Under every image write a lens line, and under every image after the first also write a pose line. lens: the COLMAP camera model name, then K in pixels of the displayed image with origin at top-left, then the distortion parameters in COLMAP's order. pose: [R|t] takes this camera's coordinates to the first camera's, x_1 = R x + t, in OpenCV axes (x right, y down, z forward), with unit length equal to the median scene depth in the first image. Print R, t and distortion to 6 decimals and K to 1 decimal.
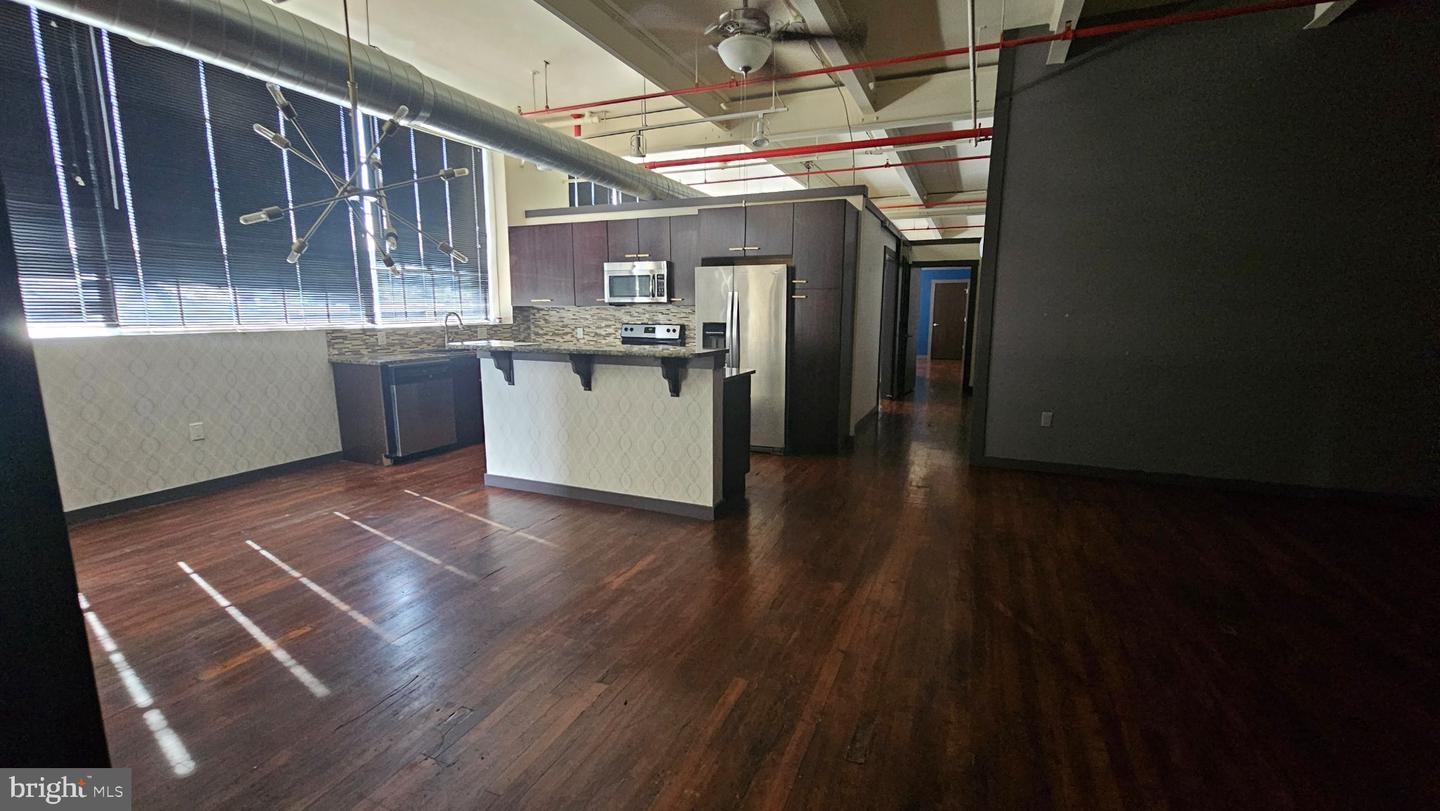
lens RADIAL K [[588.4, 0, 724.4], [0, 588.4, 406.1], [0, 0, 1]] dist [0.002494, 0.000129]
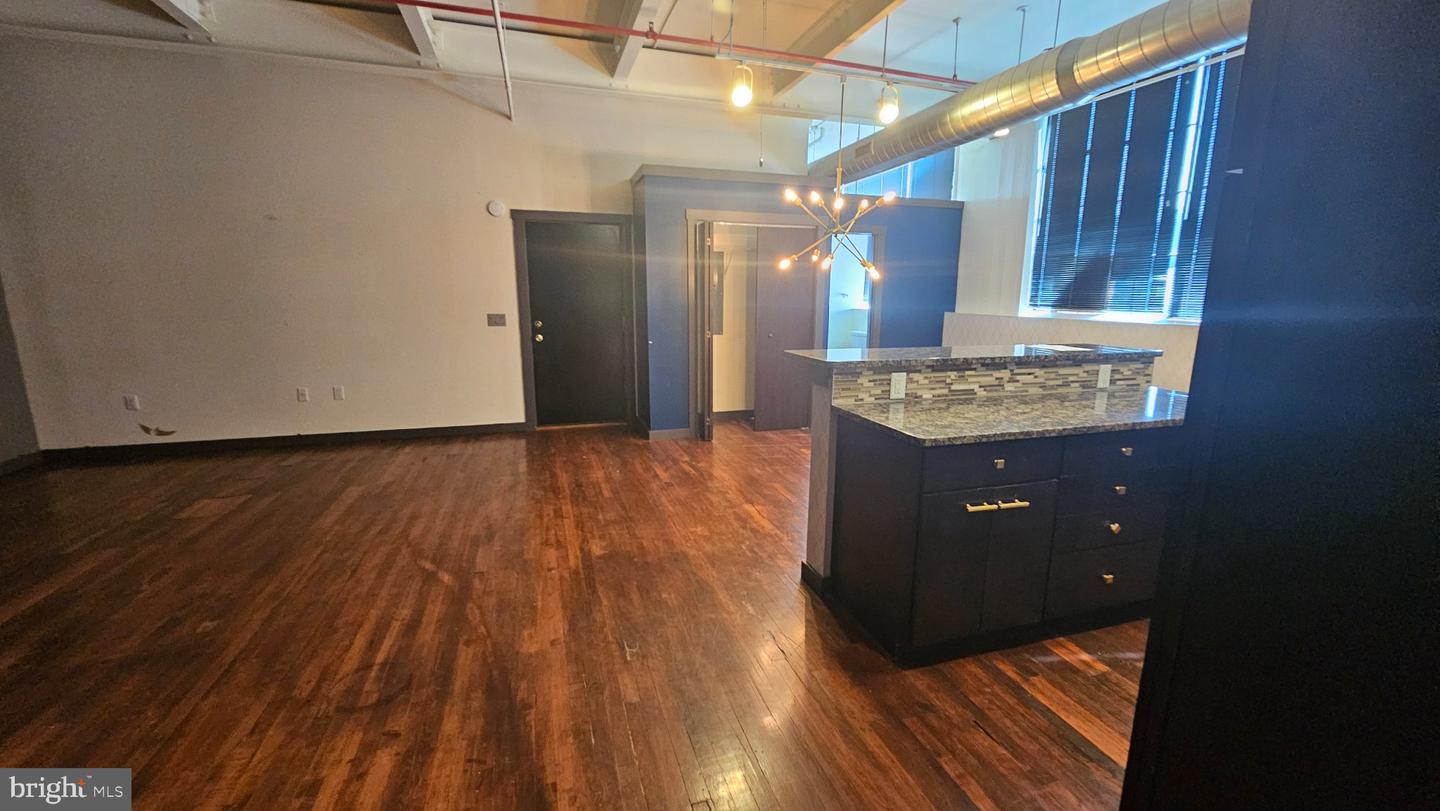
lens RADIAL K [[588.4, 0, 723.3], [0, 588.4, 403.3], [0, 0, 1]] dist [0.002494, 0.000129]
pose [[-0.755479, 0.107117, -0.646357, 0.699020], [-0.120652, 0.946926, 0.297949, -0.312037], [0.643968, 0.303078, -0.702459, 1.848507]]
